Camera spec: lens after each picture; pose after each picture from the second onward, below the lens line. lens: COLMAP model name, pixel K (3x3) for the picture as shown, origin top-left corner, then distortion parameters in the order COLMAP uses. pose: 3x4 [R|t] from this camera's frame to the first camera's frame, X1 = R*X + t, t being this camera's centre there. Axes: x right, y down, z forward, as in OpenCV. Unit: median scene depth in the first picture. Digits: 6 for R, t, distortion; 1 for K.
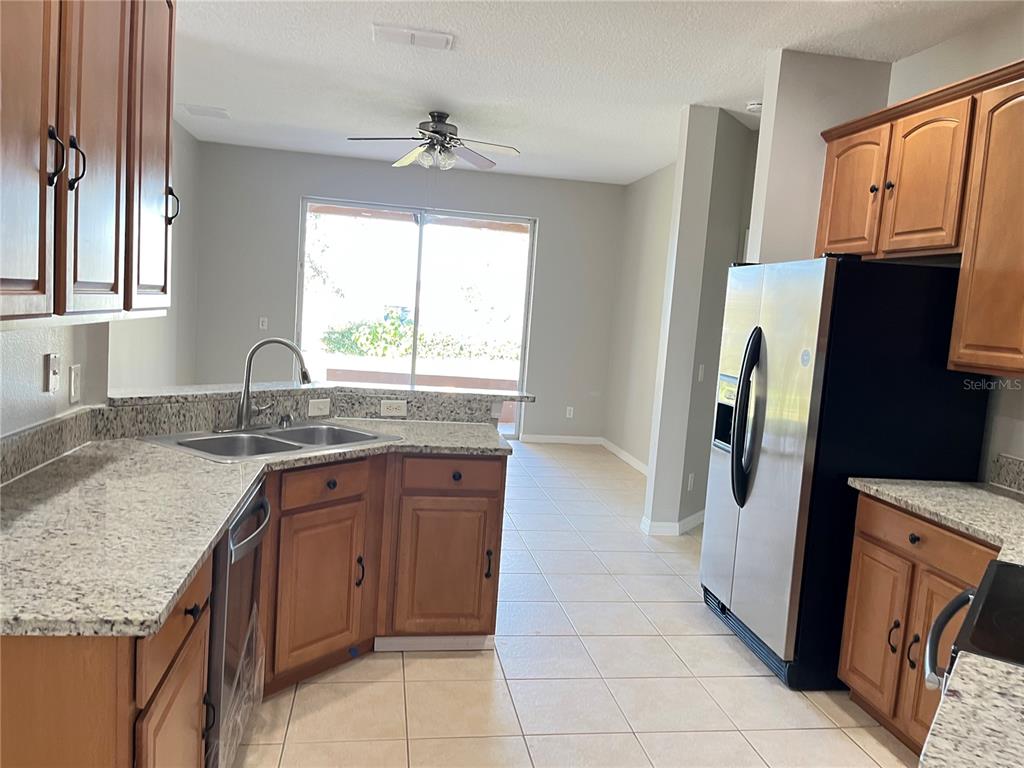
lens RADIAL K [[770.0, 0, 524.4], [0, 770.0, 390.0], [0, 0, 1]] dist [0.081188, -0.105890]
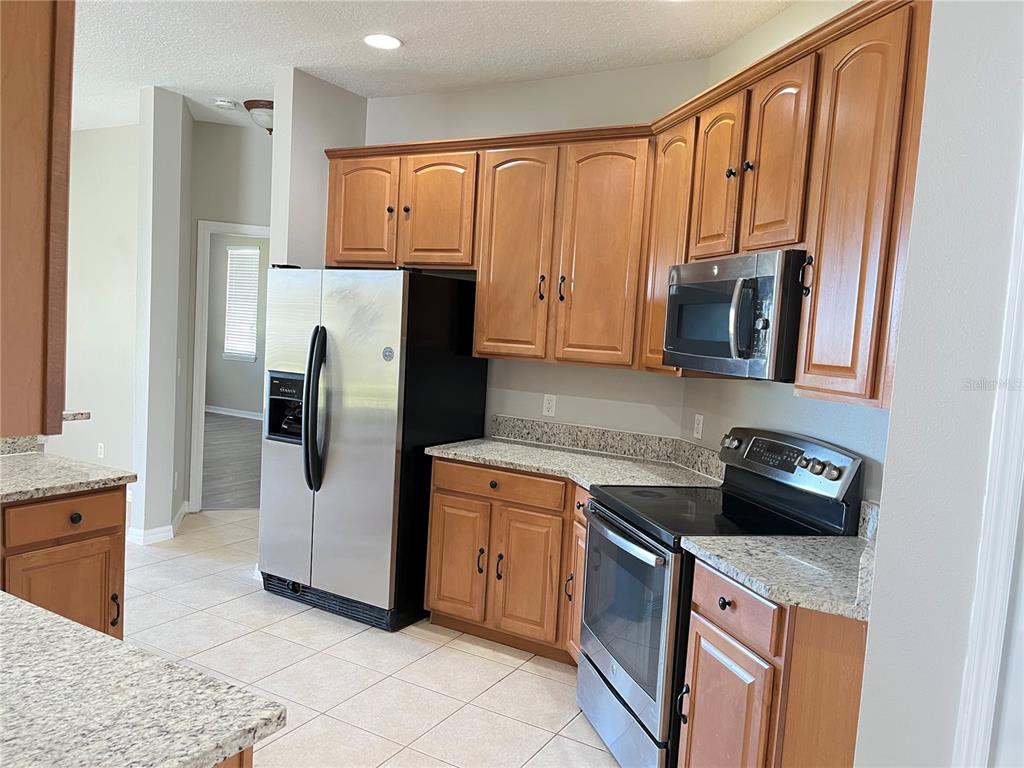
lens RADIAL K [[769.8, 0, 507.7], [0, 769.8, 386.2], [0, 0, 1]] dist [0.091863, -0.132111]
pose [[0.650414, -0.089831, 0.754250, -0.421977], [0.067304, 0.995892, 0.060573, -0.052166], [-0.756593, 0.011366, 0.653788, 0.090642]]
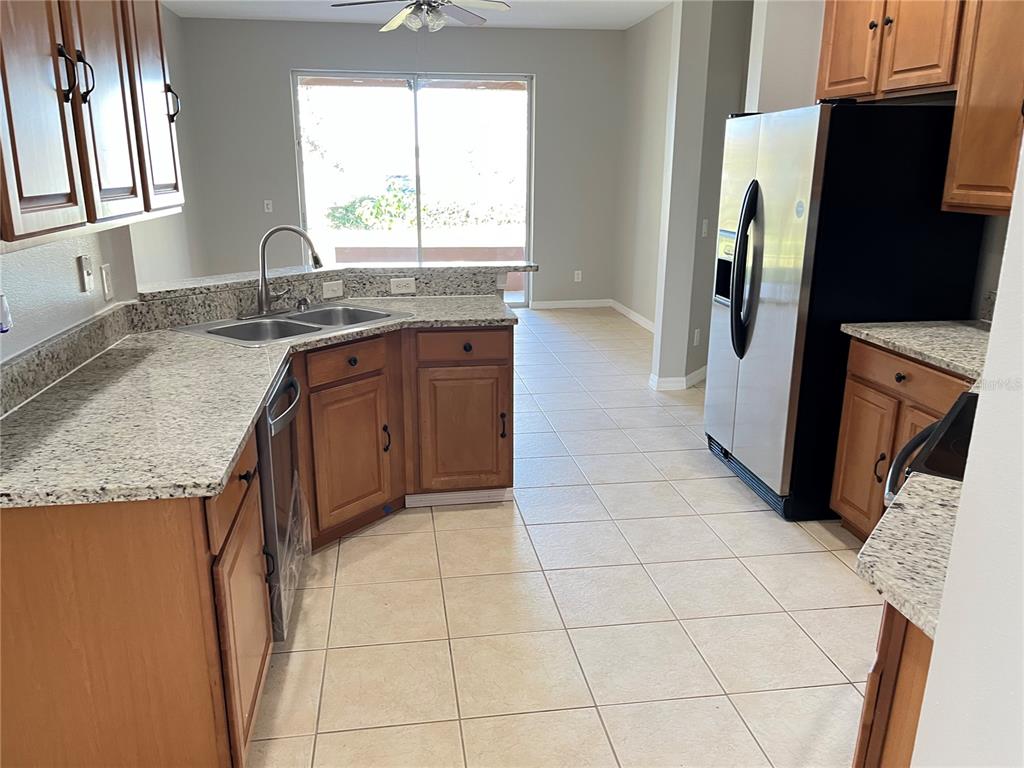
lens RADIAL K [[769.8, 0, 507.7], [0, 769.8, 386.2], [0, 0, 1]] dist [0.091863, -0.132111]
pose [[0.997211, -0.059576, -0.044951, 0.012890], [0.066256, 0.983933, 0.165786, -0.008134], [0.034352, -0.168302, 0.985137, -0.057102]]
